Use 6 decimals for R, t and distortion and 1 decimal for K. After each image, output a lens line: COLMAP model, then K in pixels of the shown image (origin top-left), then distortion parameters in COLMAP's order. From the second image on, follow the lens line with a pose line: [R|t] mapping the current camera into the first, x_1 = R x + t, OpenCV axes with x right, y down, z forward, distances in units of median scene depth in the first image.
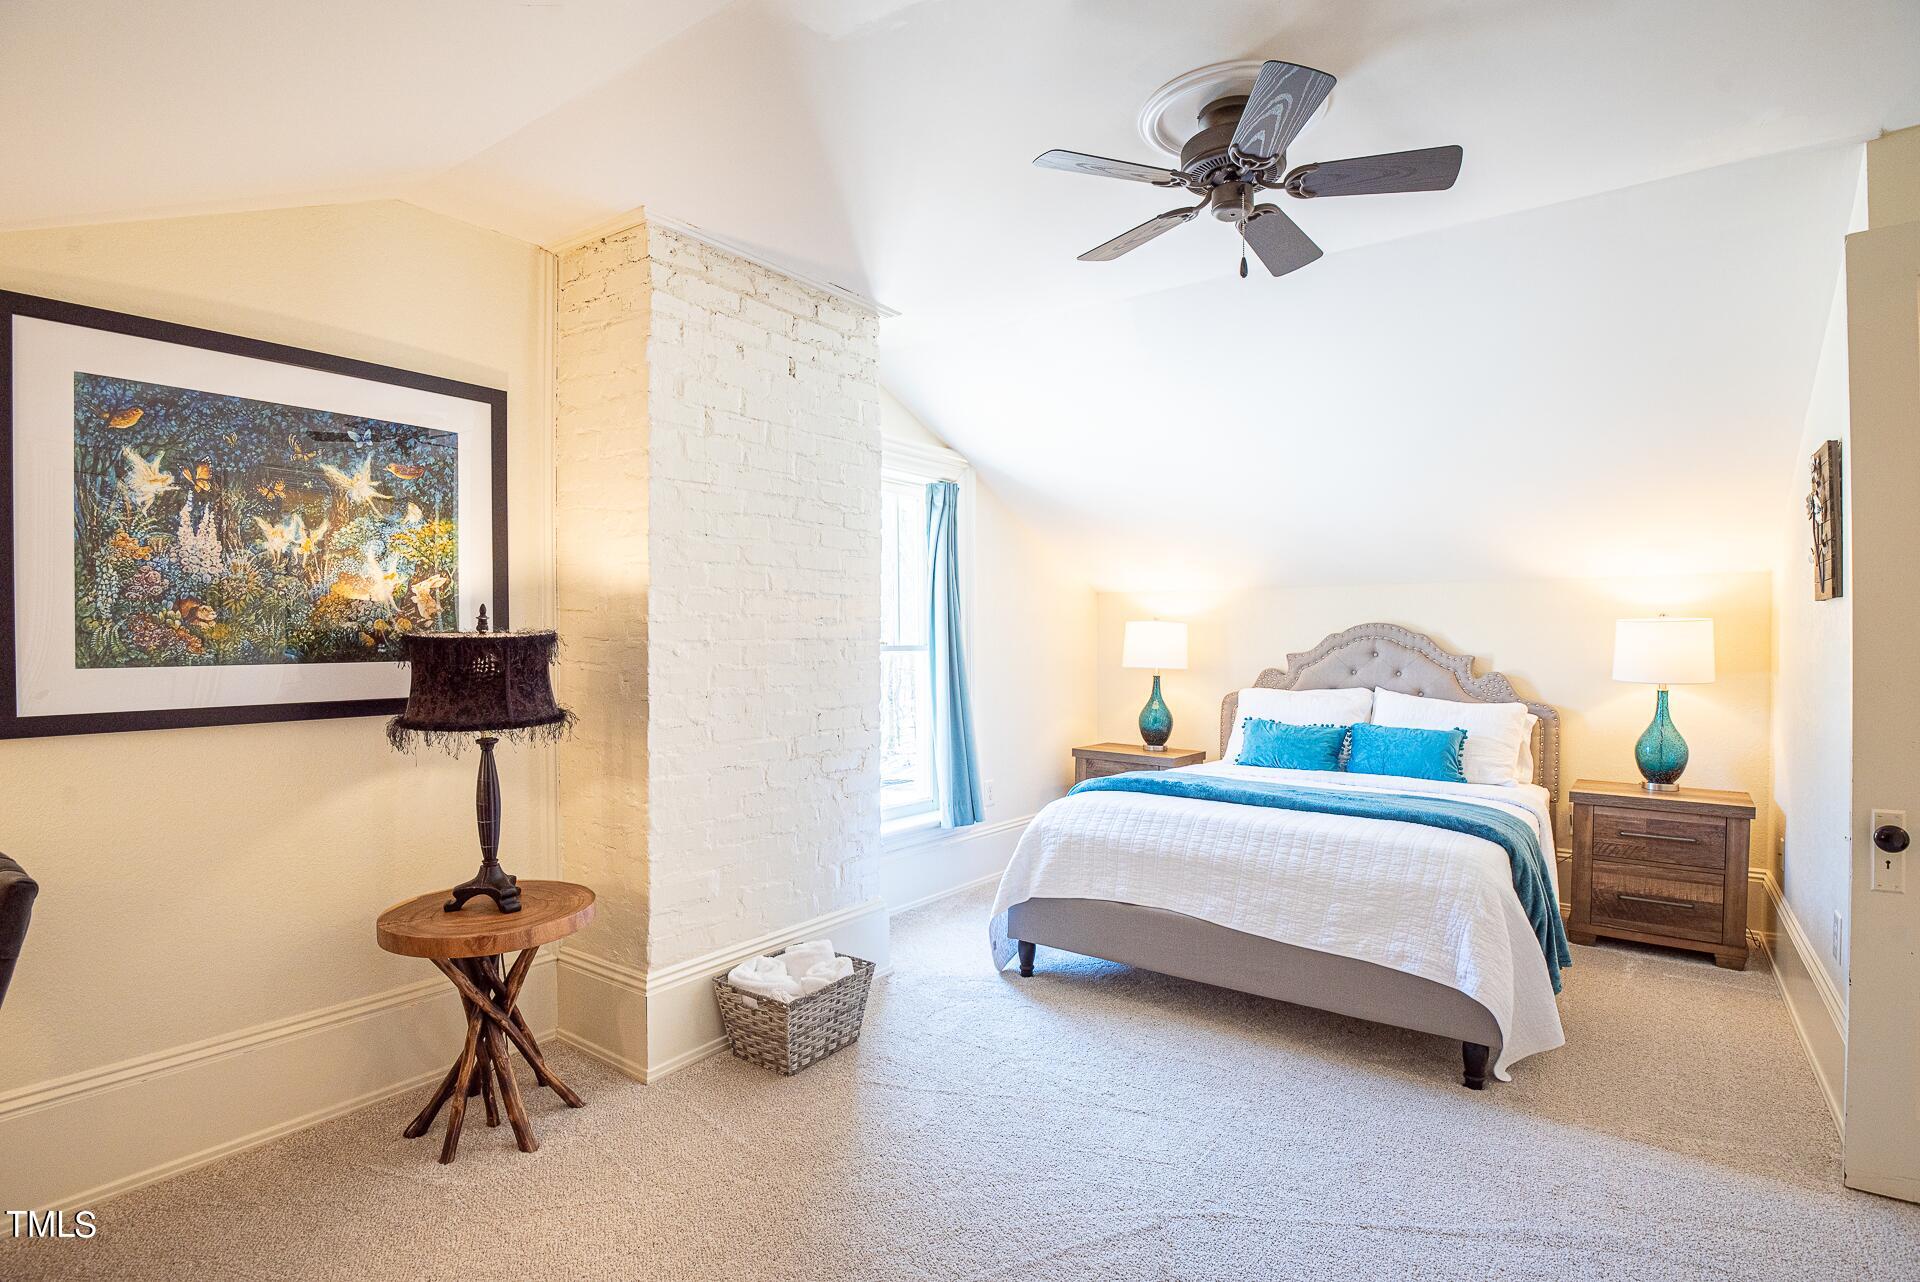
lens RADIAL K [[926.8, 0, 953.5], [0, 926.8, 639.5], [0, 0, 1]] dist [-0.027834, -0.003250]
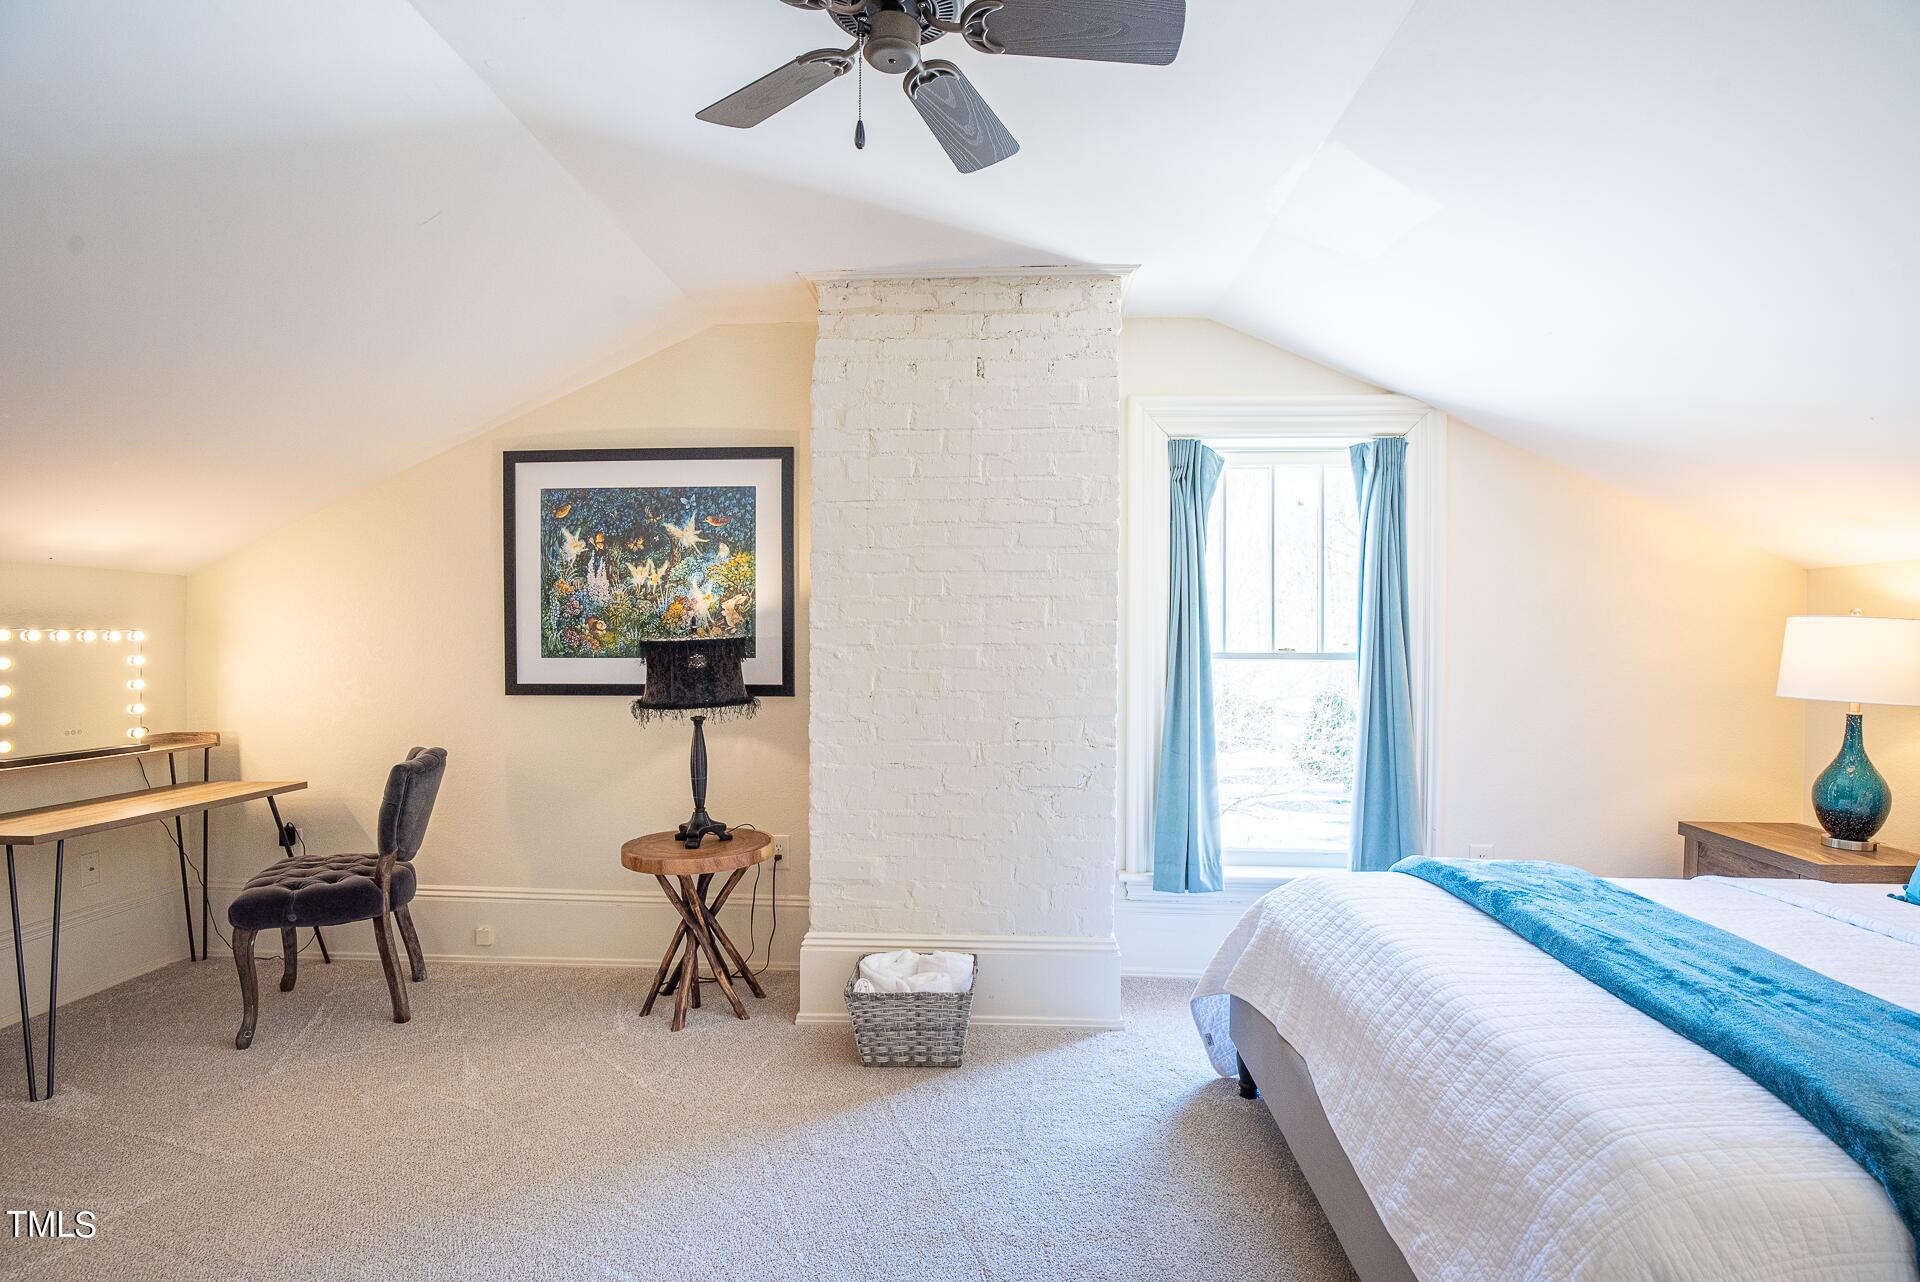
lens RADIAL K [[926.8, 0, 959.6], [0, 926.8, 641.6], [0, 0, 1]] dist [-0.027834, -0.003250]
pose [[0.559777, 0.004941, -0.828628, 0.766068], [-0.005638, 0.999982, 0.002154, -0.006212], [0.828624, 0.003466, 0.559795, 0.526022]]
